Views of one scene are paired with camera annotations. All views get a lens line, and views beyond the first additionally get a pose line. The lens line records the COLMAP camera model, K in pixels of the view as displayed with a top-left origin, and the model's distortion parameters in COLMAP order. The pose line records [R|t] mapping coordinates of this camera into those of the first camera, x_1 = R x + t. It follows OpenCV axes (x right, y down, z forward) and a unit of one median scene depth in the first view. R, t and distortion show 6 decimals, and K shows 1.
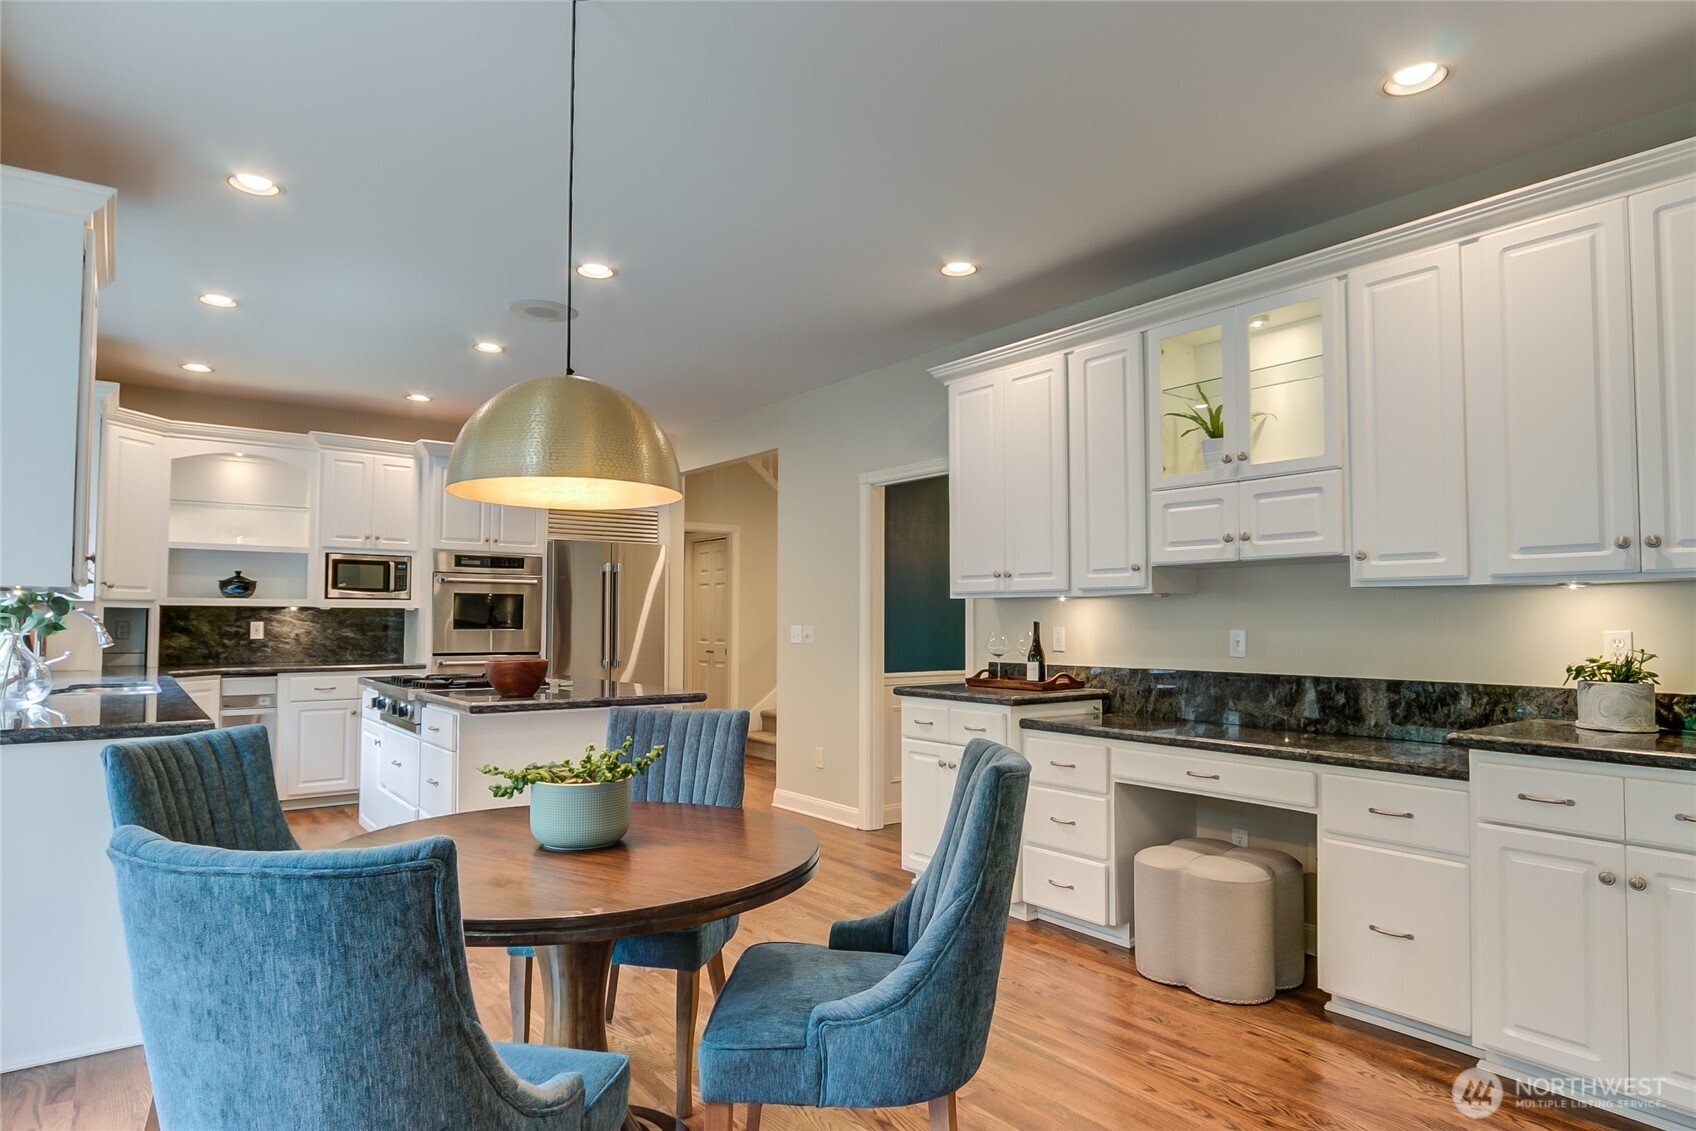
lens RADIAL K [[982.3, 0, 839.9], [0, 982.3, 576.1], [0, 0, 1]] dist [-0.003687, -0.000341]
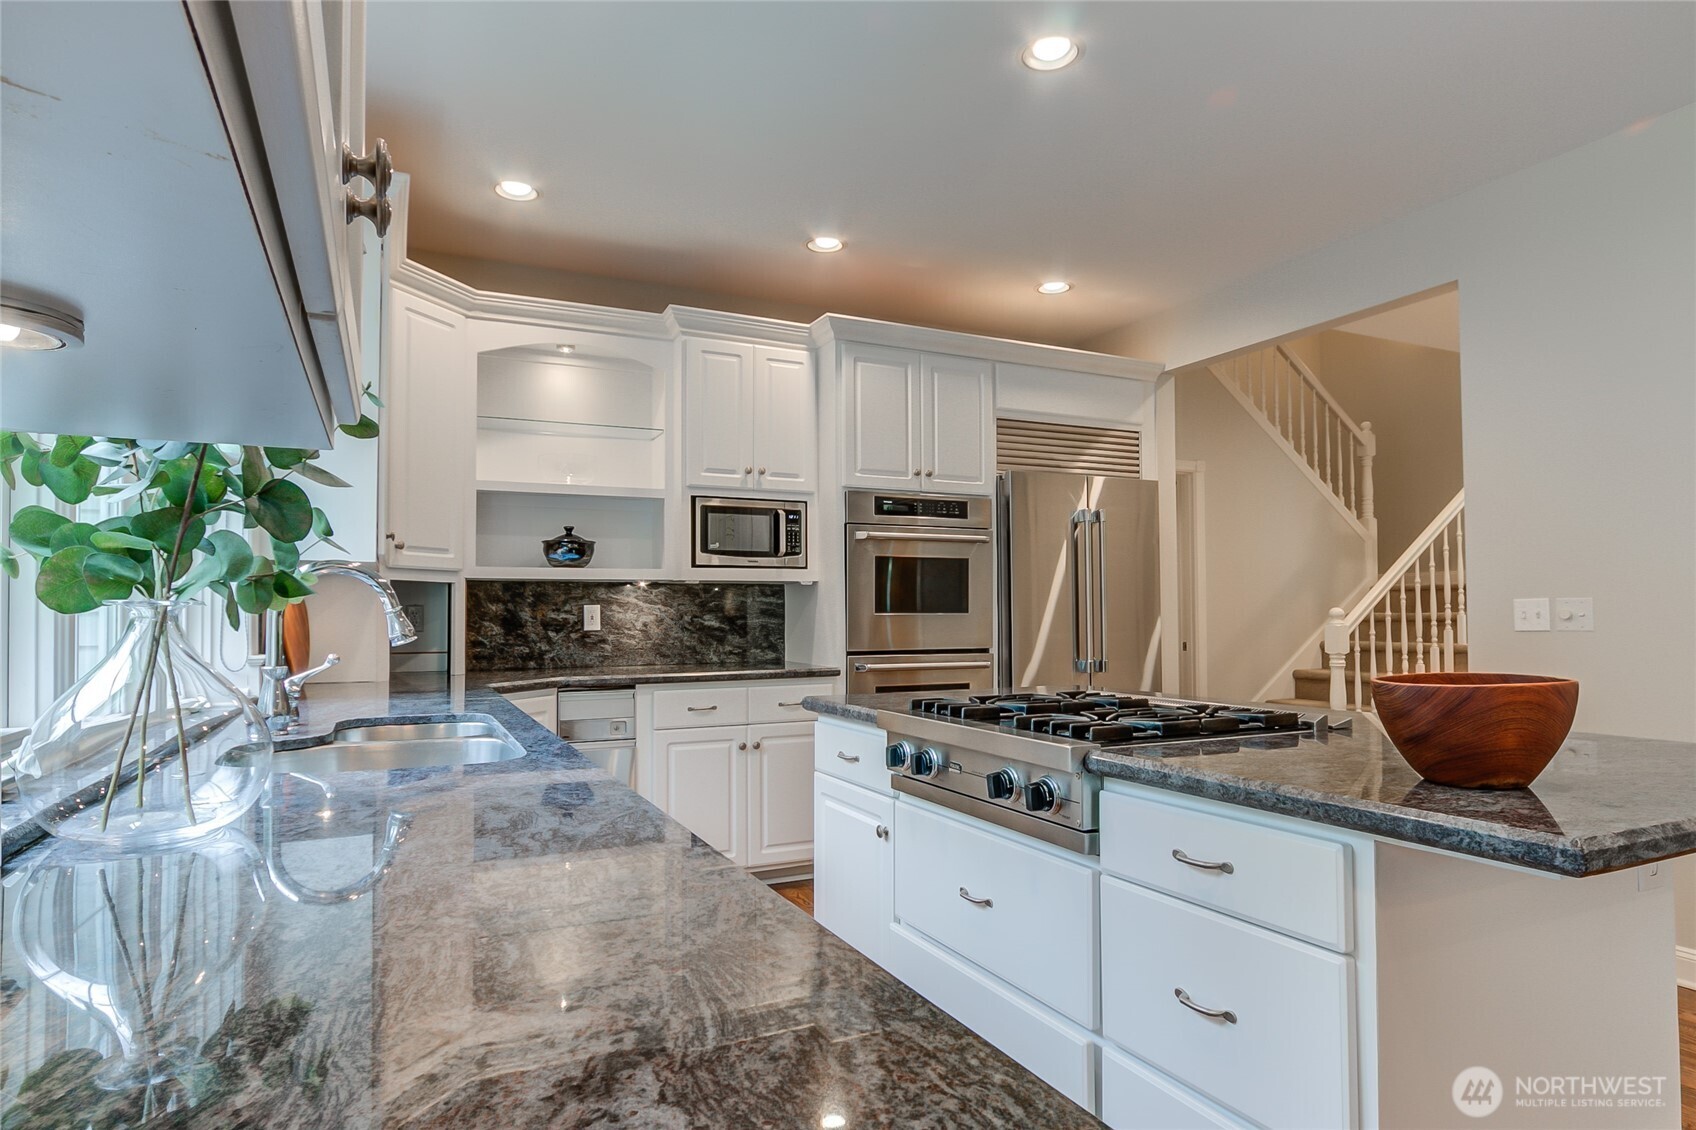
lens RADIAL K [[1031.3, 0, 848.0], [0, 1031.3, 565.0], [0, 0, 1]] dist [-0.002791, -0.000157]
pose [[0.975812, -0.020080, -0.217689, -0.276240], [0.019696, 0.999798, -0.003933, 0.026239], [0.217724, -0.000450, 0.976010, 0.360892]]
